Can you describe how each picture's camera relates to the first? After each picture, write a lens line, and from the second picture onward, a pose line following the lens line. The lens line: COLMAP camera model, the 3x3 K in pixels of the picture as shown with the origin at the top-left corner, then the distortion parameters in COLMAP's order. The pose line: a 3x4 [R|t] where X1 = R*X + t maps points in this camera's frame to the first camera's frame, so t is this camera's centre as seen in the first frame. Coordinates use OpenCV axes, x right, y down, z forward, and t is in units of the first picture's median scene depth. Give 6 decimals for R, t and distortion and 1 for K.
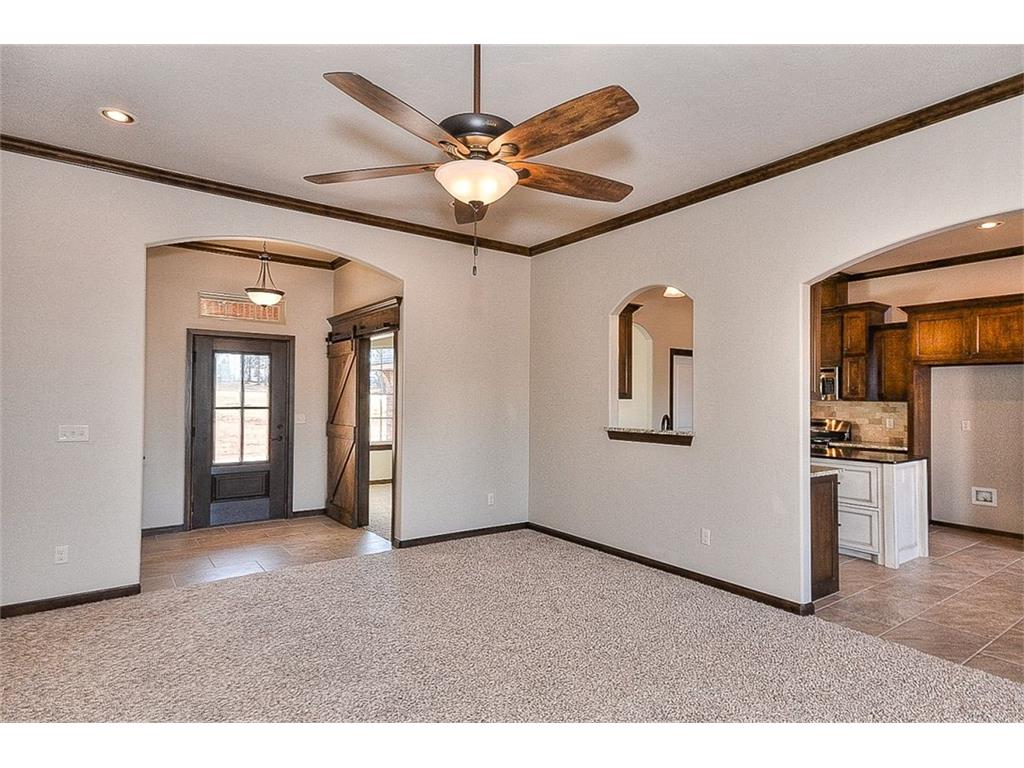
lens RADIAL K [[554.4, 0, 515.9], [0, 554.4, 384.4], [0, 0, 1]] dist [0.014093, 0.000781]
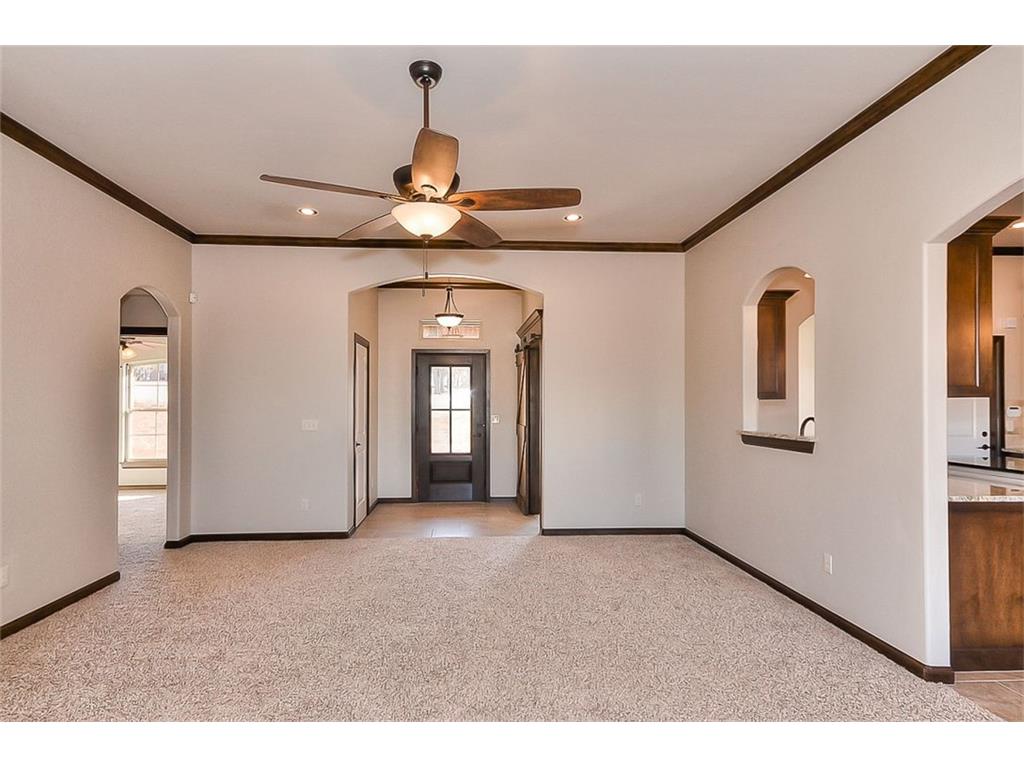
lens RADIAL K [[554.4, 0, 521.5], [0, 554.4, 391.4], [0, 0, 1]] dist [0.014093, 0.000781]
pose [[0.838006, -0.018448, -0.545349, 0.339657], [0.019903, 0.999797, -0.003237, 0.008806], [0.545298, -0.008142, 0.838203, 0.043055]]
